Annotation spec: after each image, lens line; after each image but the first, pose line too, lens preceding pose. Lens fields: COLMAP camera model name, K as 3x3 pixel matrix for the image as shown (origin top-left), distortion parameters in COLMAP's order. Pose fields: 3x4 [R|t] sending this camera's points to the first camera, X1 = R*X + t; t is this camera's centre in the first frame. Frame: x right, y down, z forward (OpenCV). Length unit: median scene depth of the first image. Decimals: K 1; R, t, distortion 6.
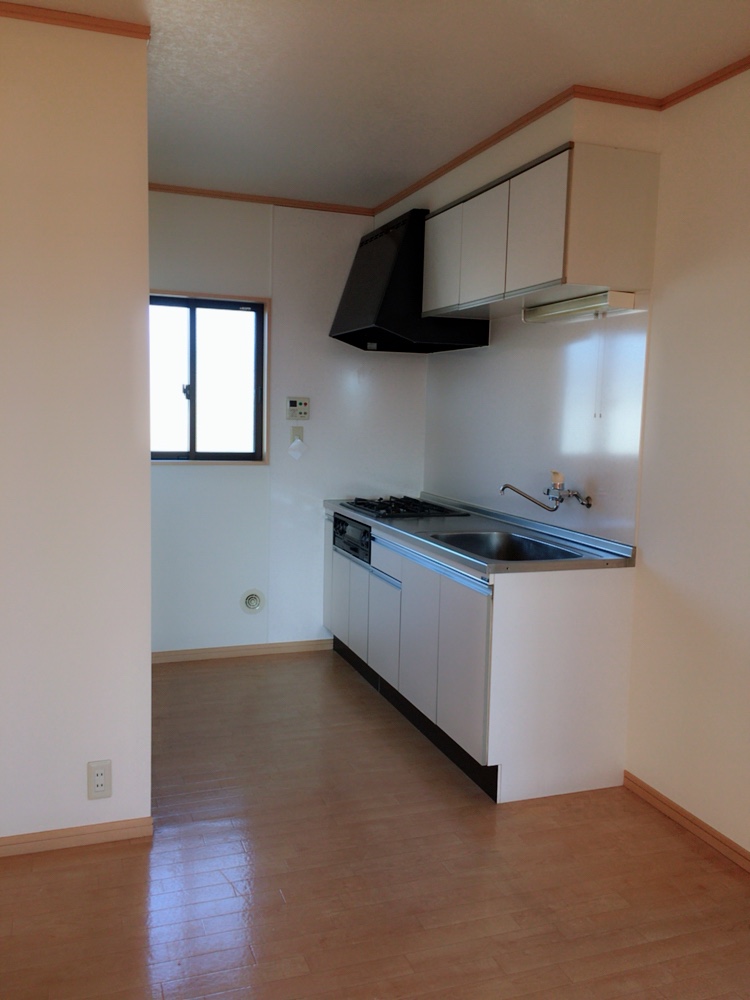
lens RADIAL K [[859.1, 0, 375.0], [0, 859.1, 500.0], [0, 0, 1]] dist [0.067902, -0.075493]
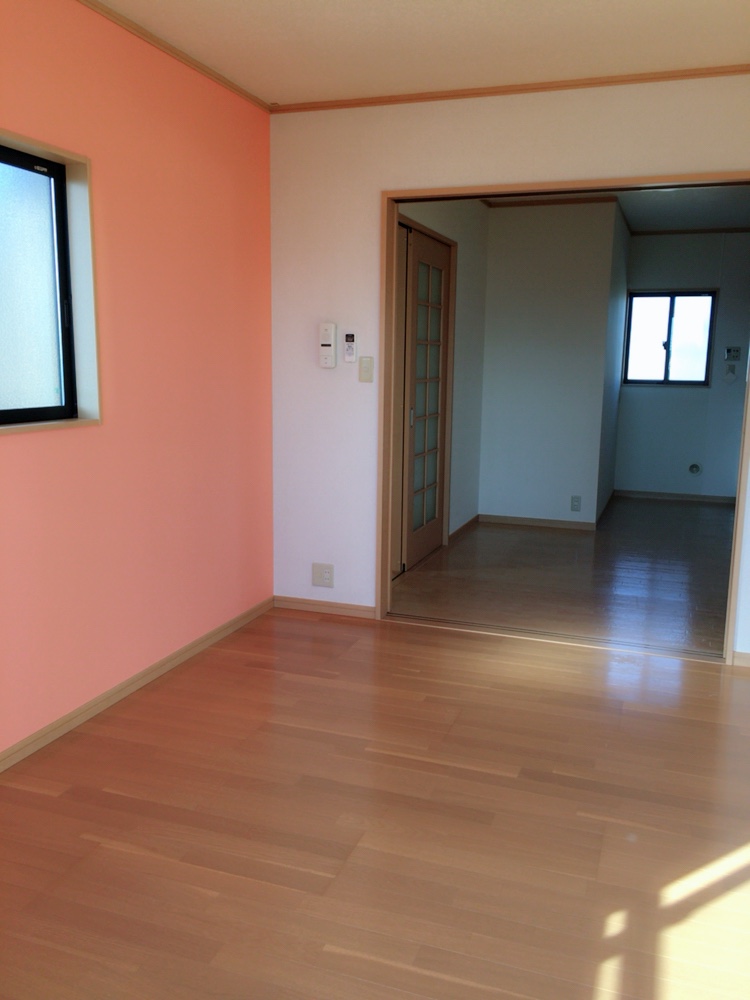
lens RADIAL K [[859.1, 0, 375.0], [0, 859.1, 500.0], [0, 0, 1]] dist [0.067902, -0.075493]
pose [[0.777216, 0.090831, -0.622643, 0.463525], [-0.063531, 0.995797, 0.065964, 0.112488], [0.626018, -0.011711, 0.779721, -0.771849]]
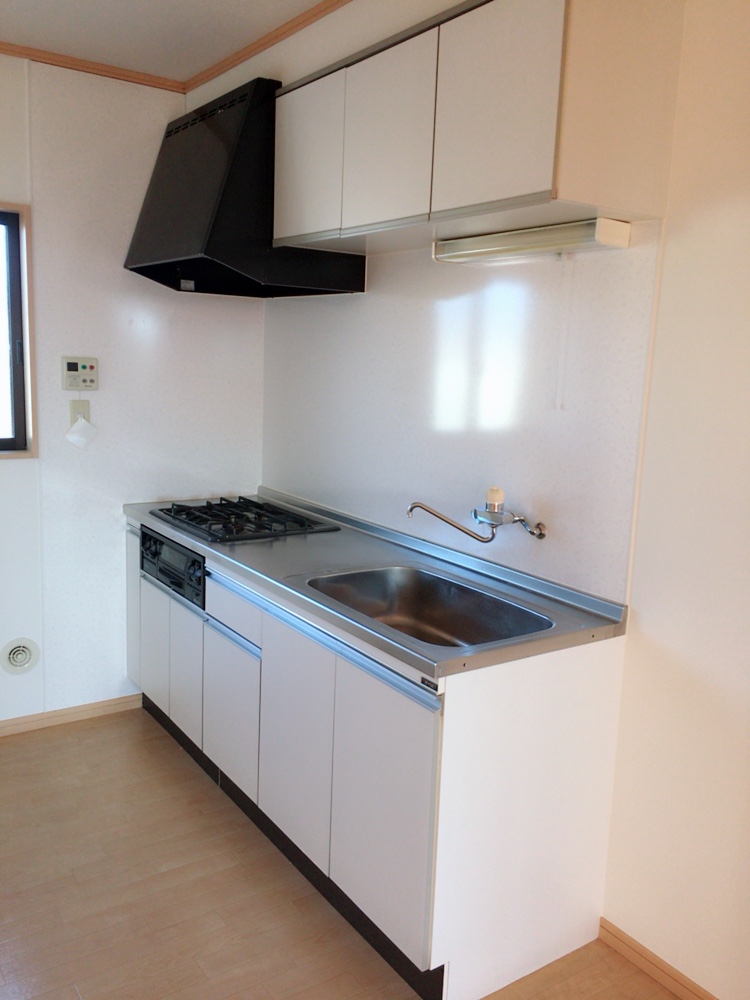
lens RADIAL K [[859.1, 0, 375.0], [0, 859.1, 500.0], [0, 0, 1]] dist [0.067902, -0.075493]
pose [[0.967641, -0.028821, 0.250679, -0.040266], [0.010872, 0.997295, 0.072693, -0.056650], [-0.252096, -0.067616, 0.965337, 0.284560]]
